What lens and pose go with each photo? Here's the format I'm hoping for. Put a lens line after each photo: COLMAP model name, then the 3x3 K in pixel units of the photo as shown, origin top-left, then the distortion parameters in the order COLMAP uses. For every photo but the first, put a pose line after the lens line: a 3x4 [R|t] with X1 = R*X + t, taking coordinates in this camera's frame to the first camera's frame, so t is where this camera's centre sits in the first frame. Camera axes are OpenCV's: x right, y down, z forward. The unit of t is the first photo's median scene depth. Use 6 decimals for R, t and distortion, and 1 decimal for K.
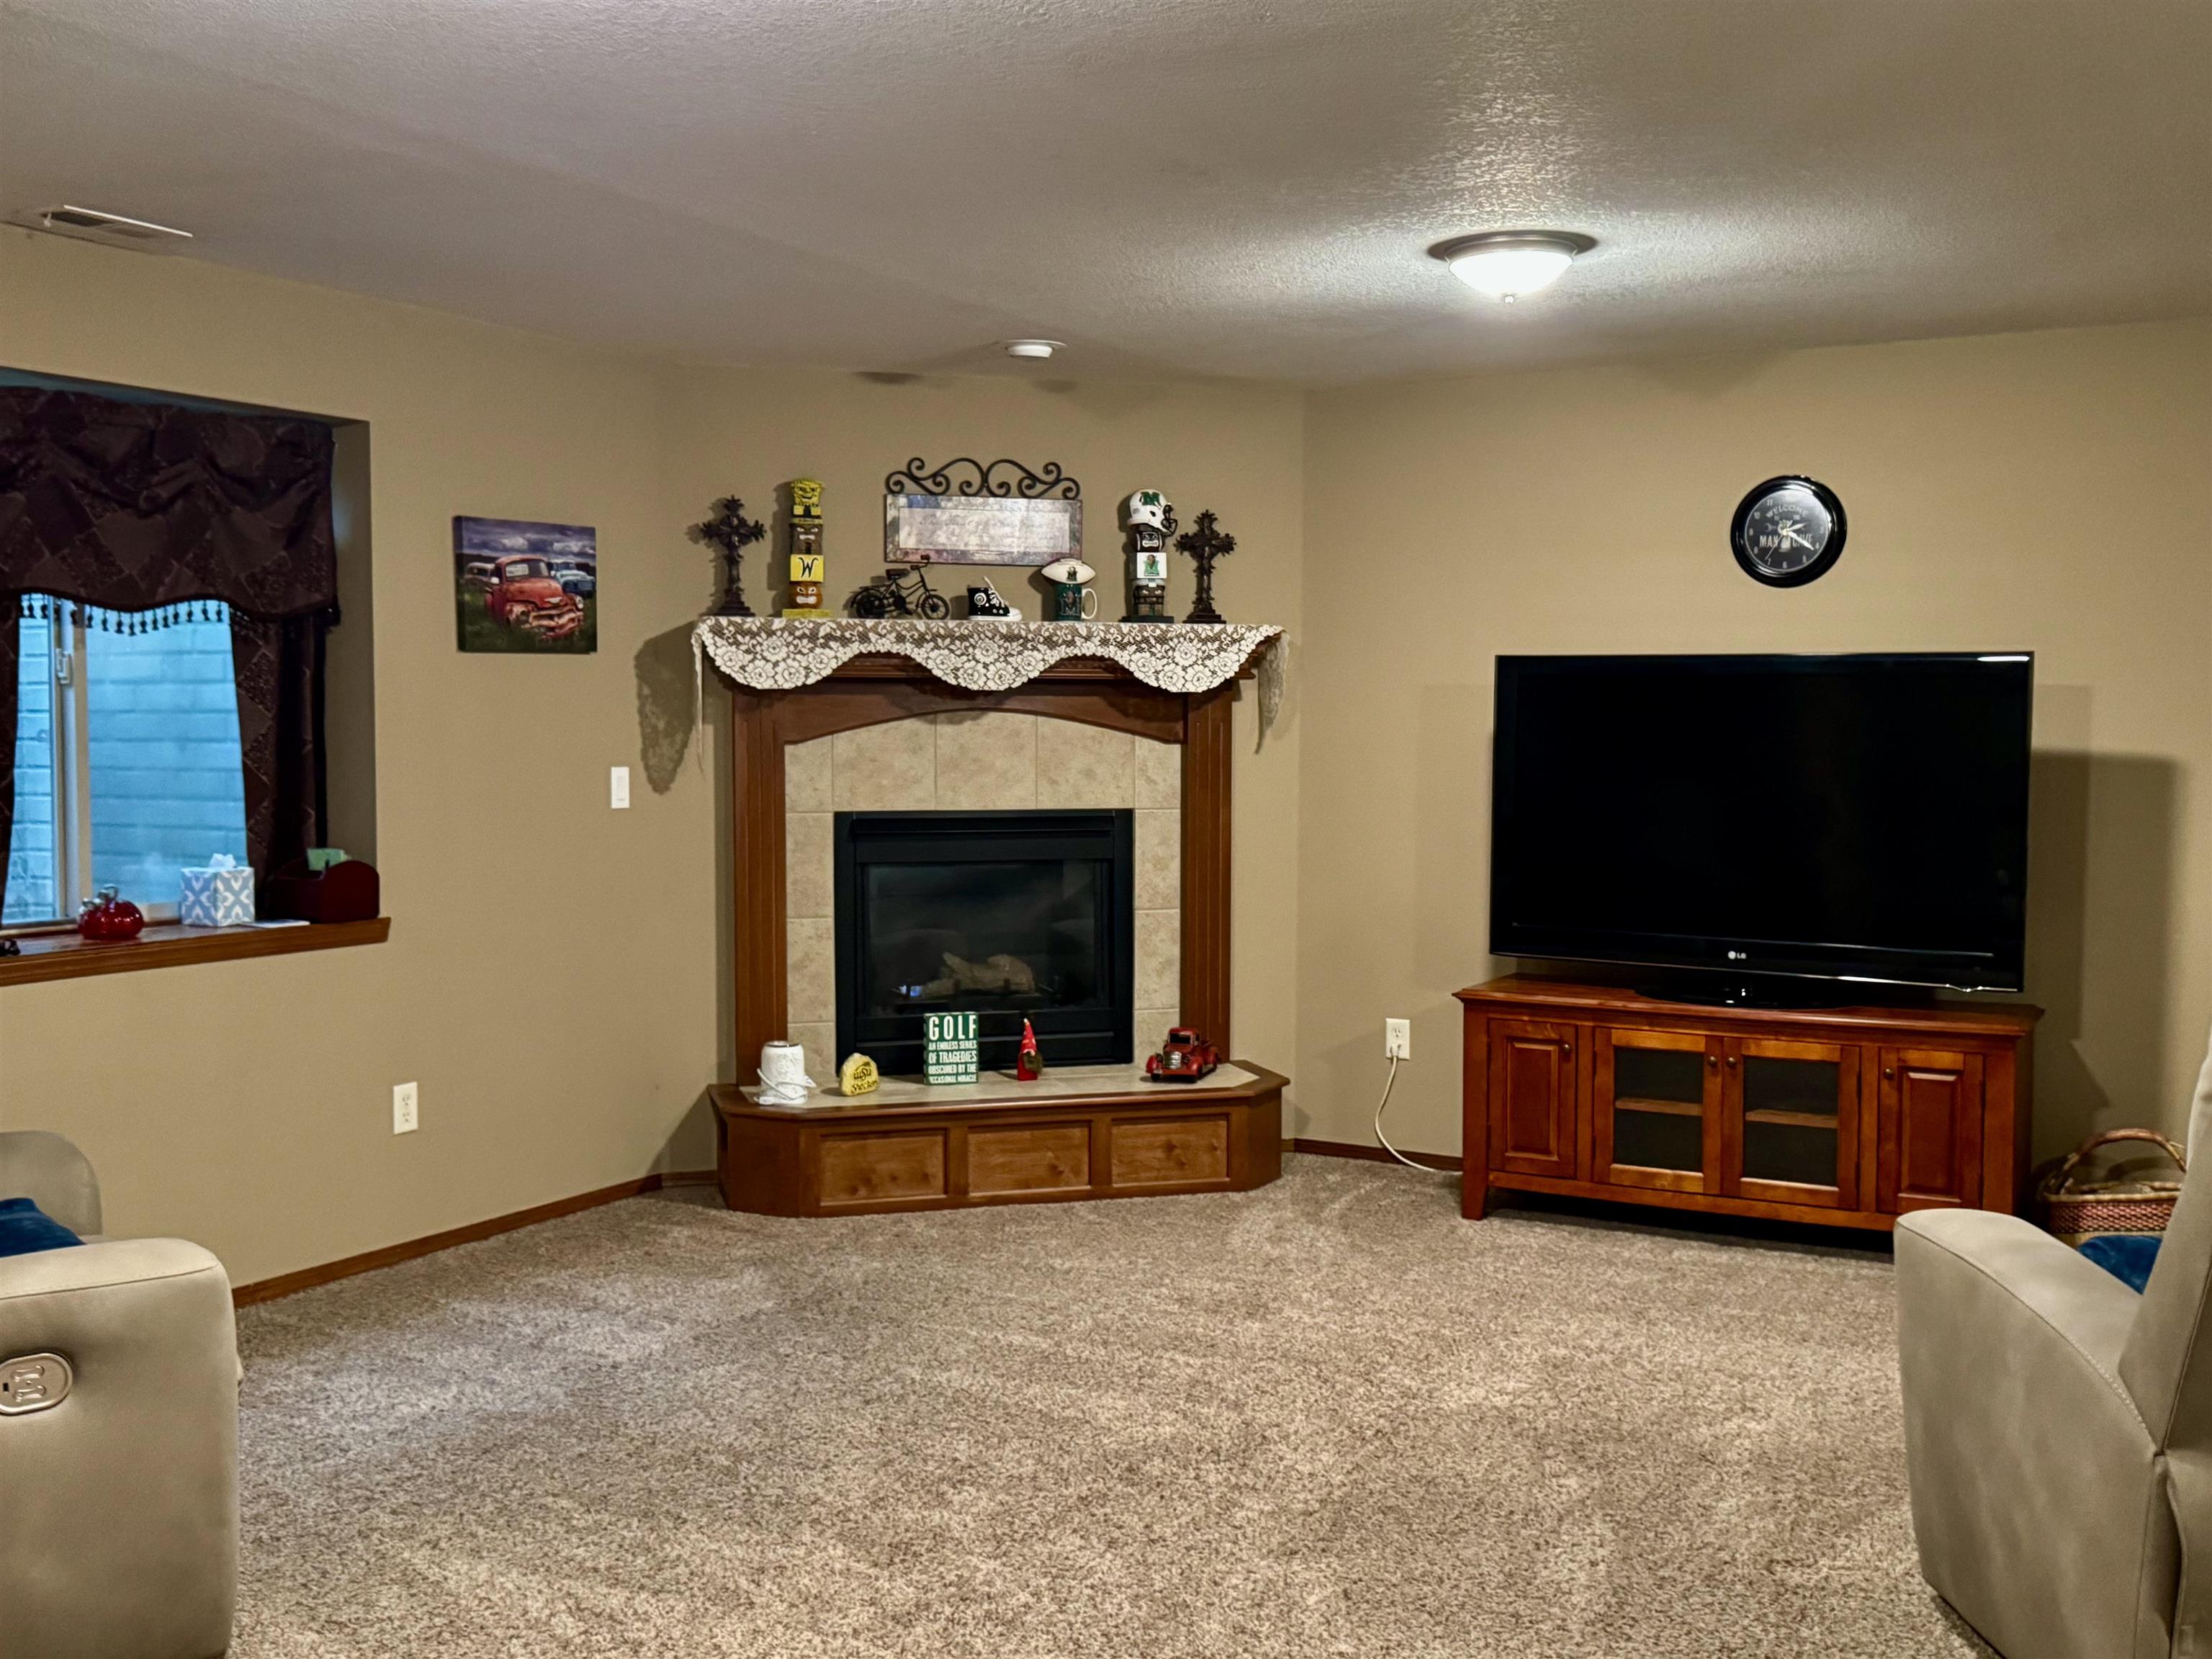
lens RADIAL K [[2258.2, 0, 1106.0], [0, 2258.2, 829.5], [0, 0, 1]] dist [0.263475, -0.645921]
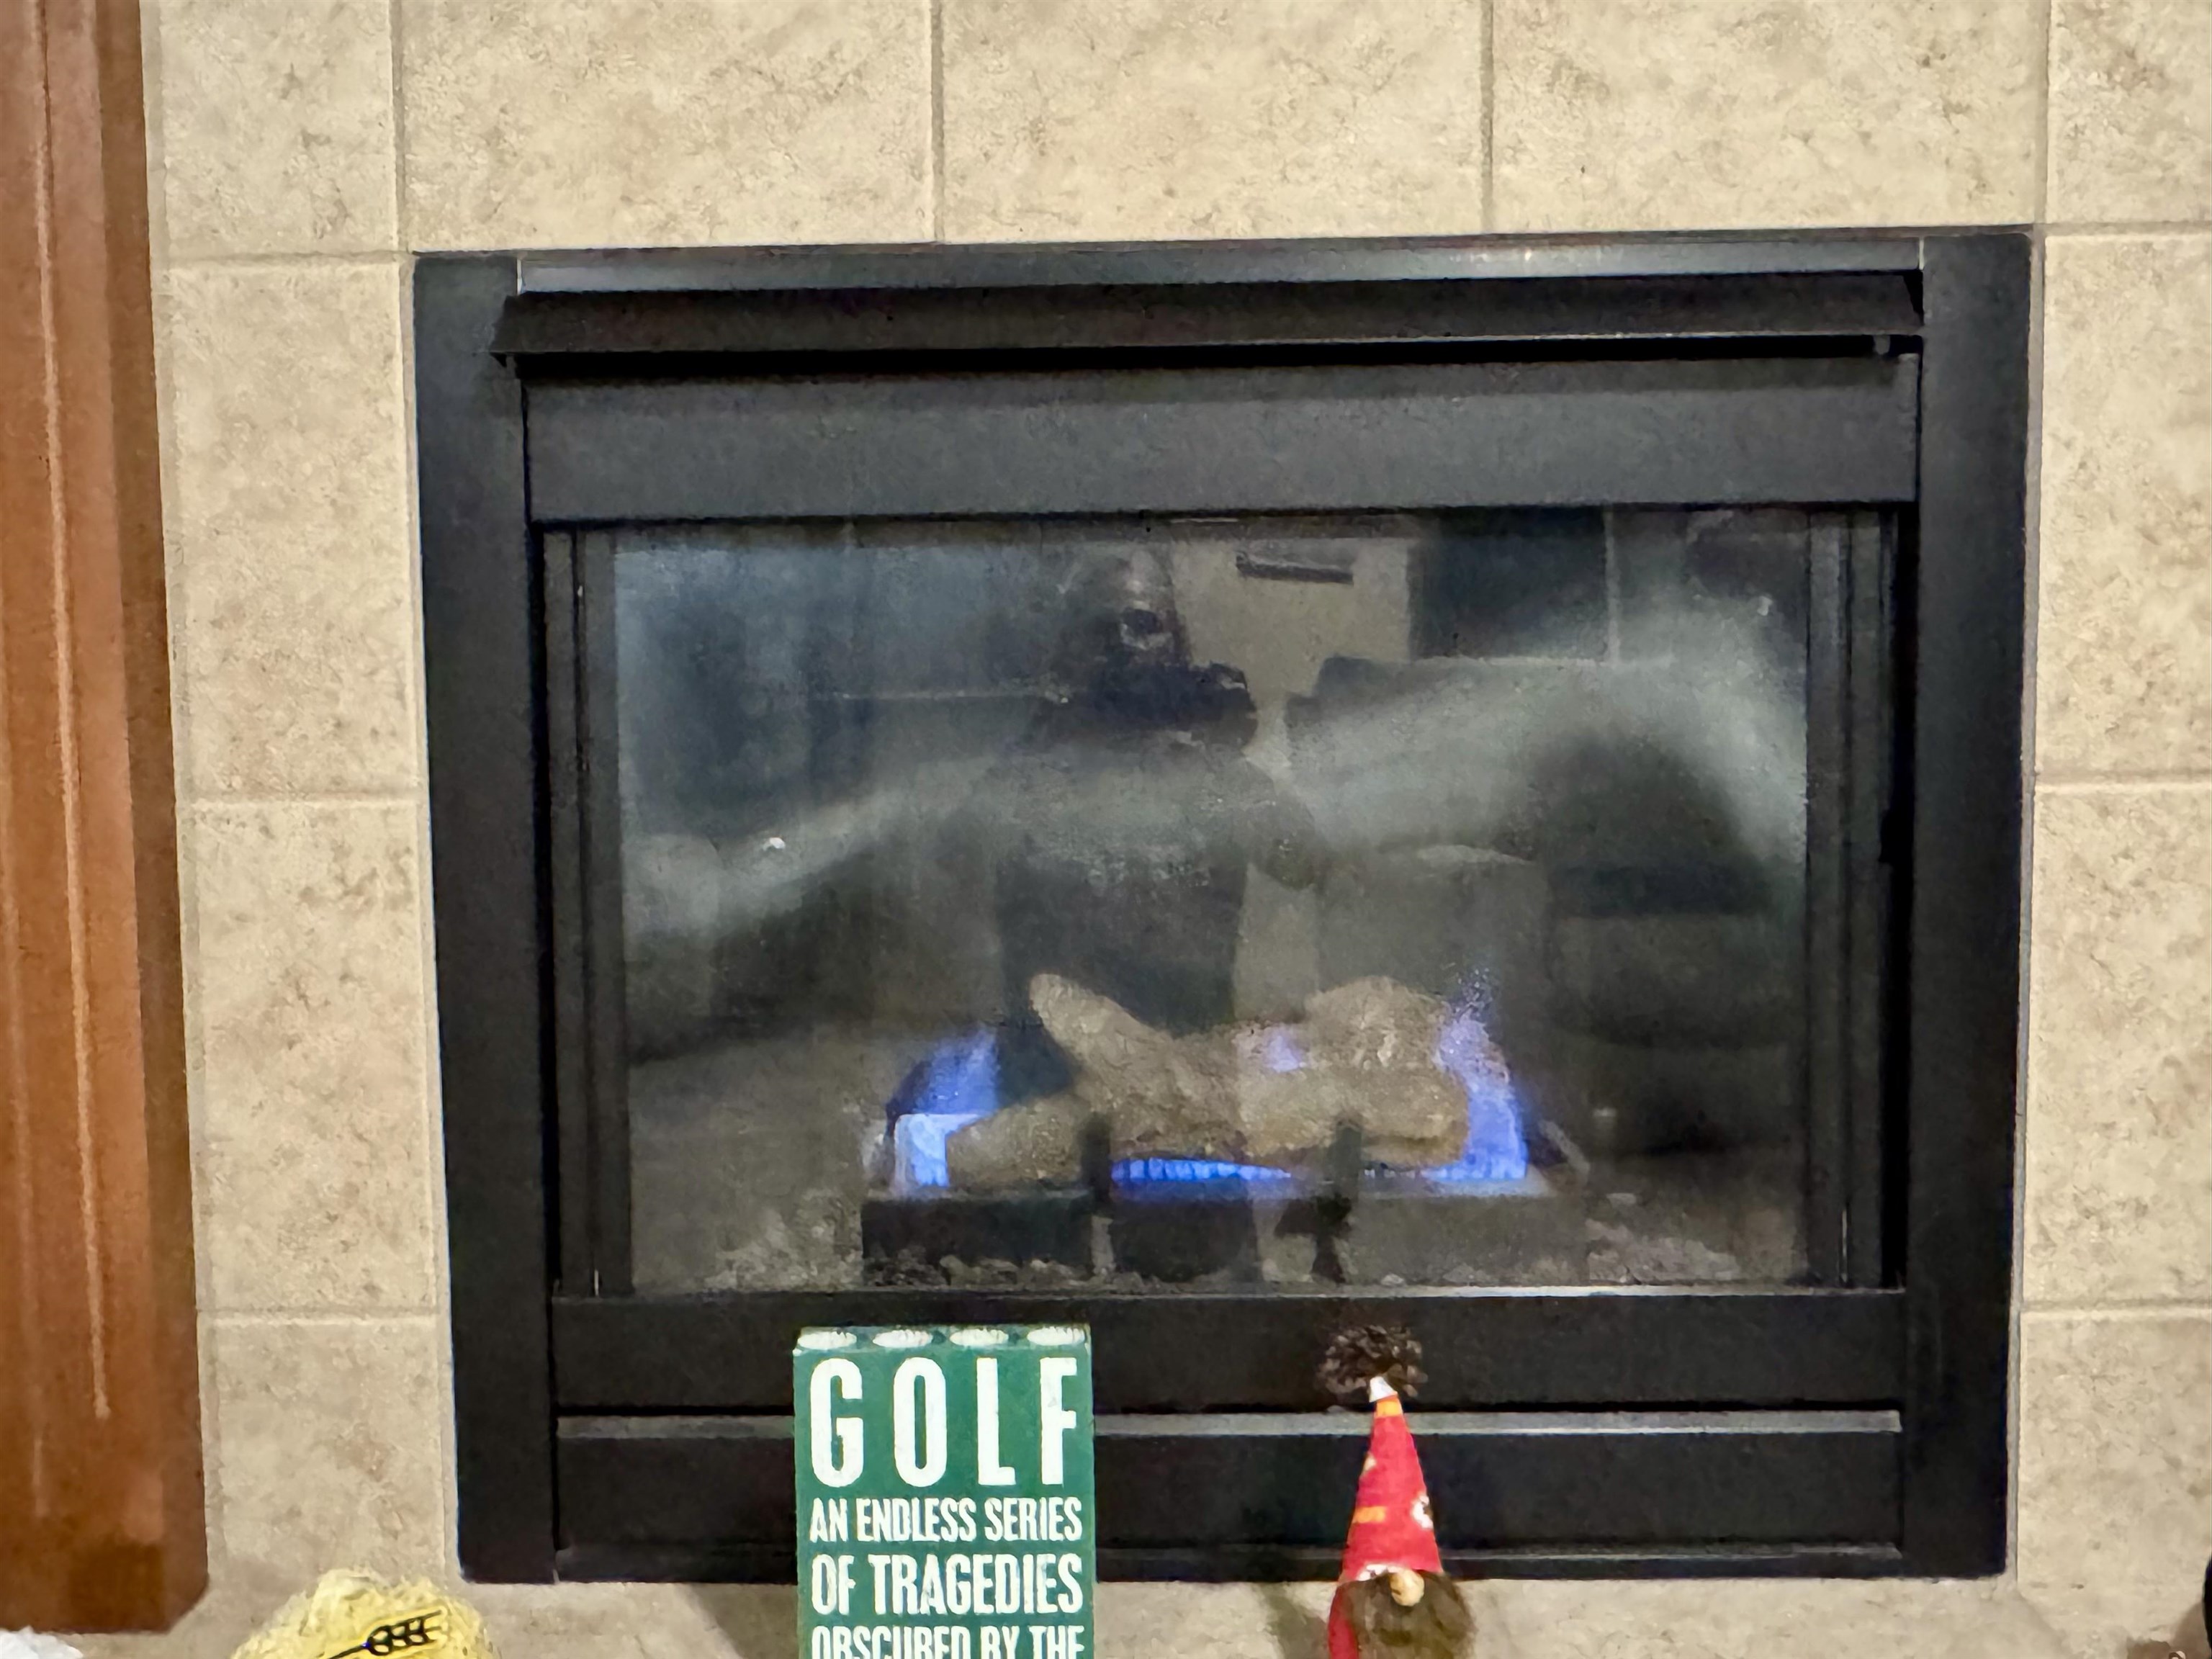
lens RADIAL K [[2574.0, 0, 1106.0], [0, 2574.0, 829.5], [0, 0, 1]] dist [0.003125, -0.005688]
pose [[0.950641, 0.016288, -0.309865, 0.006252], [-0.001409, 0.998838, 0.048181, 0.030886], [0.310290, -0.045366, 0.949559, 0.805749]]
